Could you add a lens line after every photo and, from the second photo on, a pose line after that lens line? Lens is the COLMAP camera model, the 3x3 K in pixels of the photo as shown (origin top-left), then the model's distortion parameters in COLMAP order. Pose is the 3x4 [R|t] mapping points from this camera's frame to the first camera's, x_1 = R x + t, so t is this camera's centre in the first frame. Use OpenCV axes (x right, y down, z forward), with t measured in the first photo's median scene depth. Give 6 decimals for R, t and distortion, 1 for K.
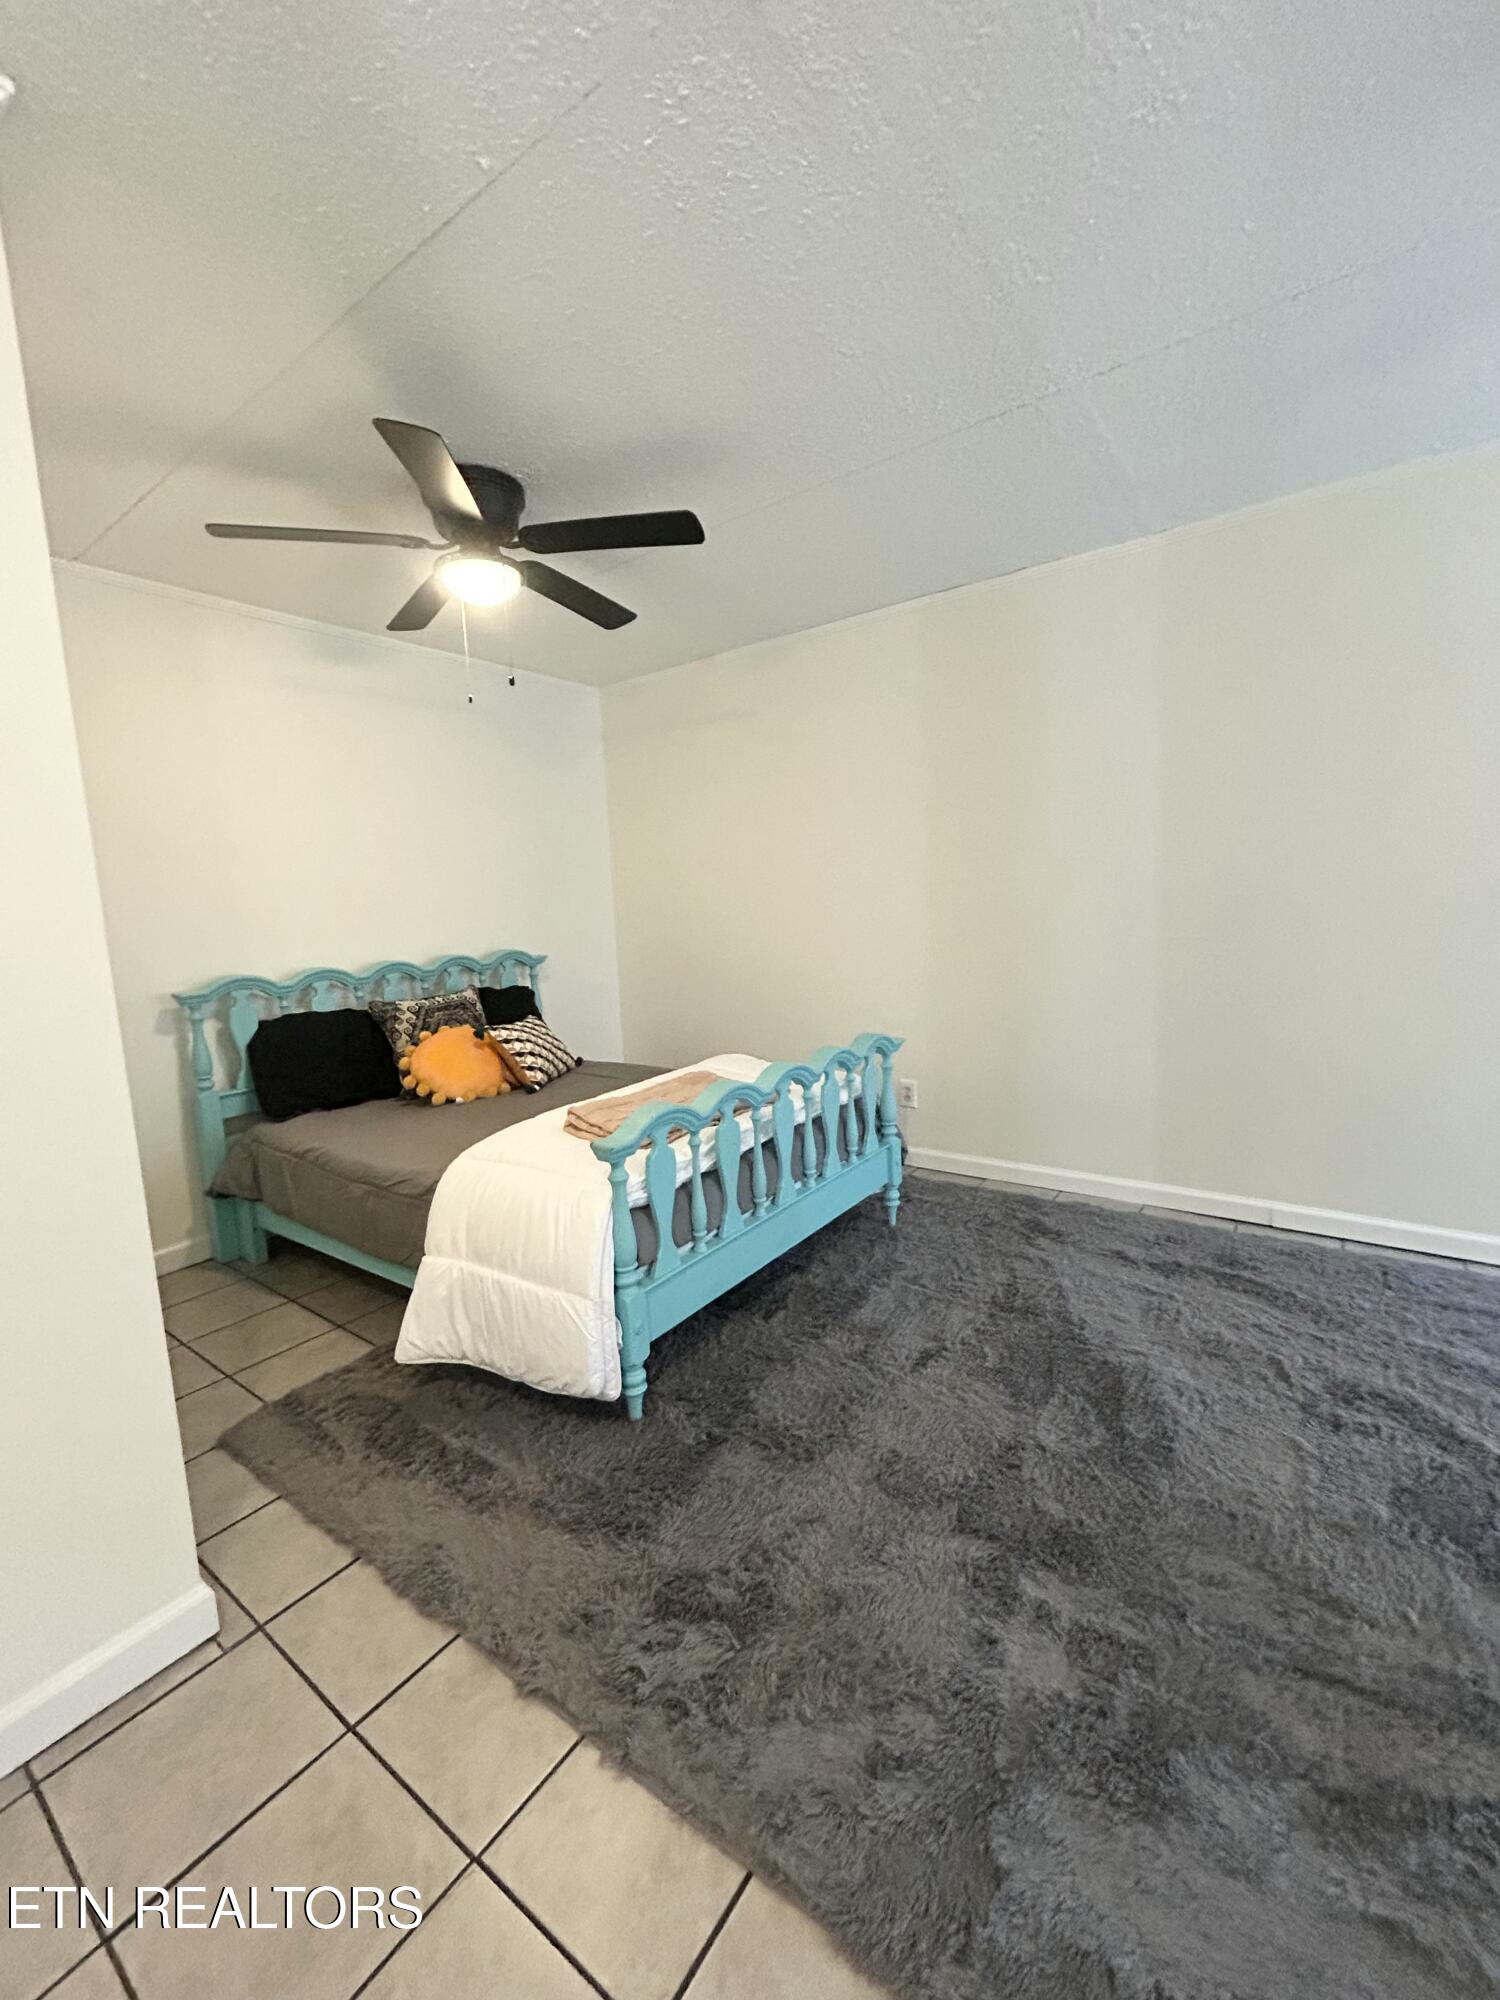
lens RADIAL K [[806.0, 0, 750.0], [0, 806.0, 1000.0], [0, 0, 1]] dist [-0.011415, -0.000045]
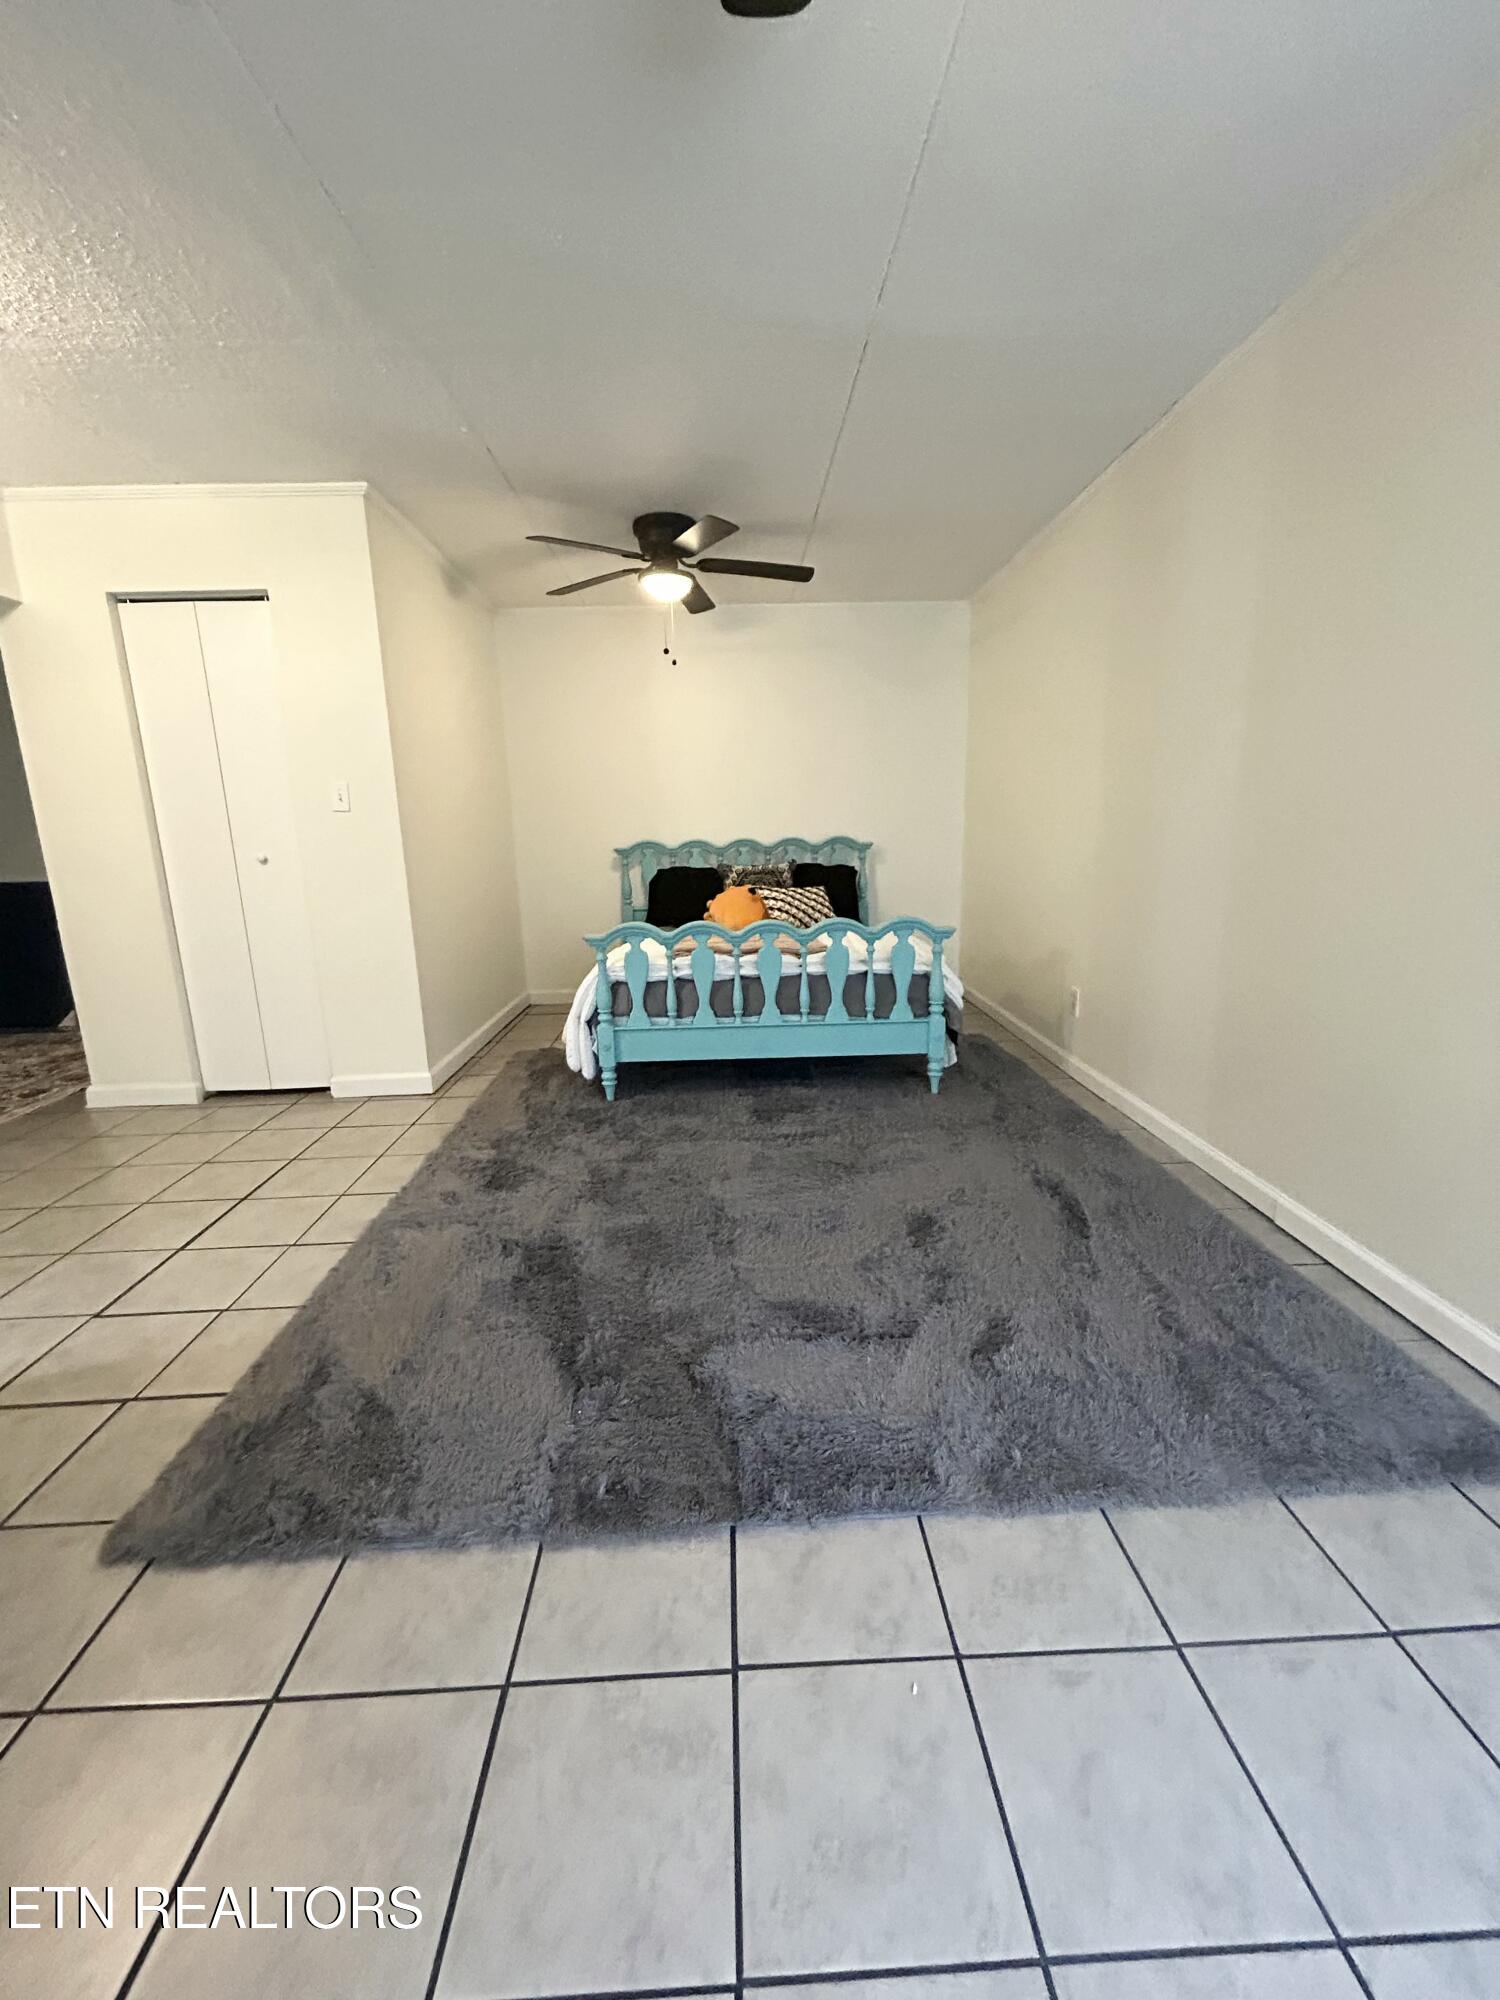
lens RADIAL K [[801.6, 0, 750.0], [0, 801.6, 1000.0], [0, 0, 1]] dist [0.000793, 0.000009]
pose [[0.618035, 0.200303, -0.760205, 0.837784], [-0.103311, 0.979304, 0.174043, -0.017238], [0.779333, -0.029027, 0.625938, 0.097351]]
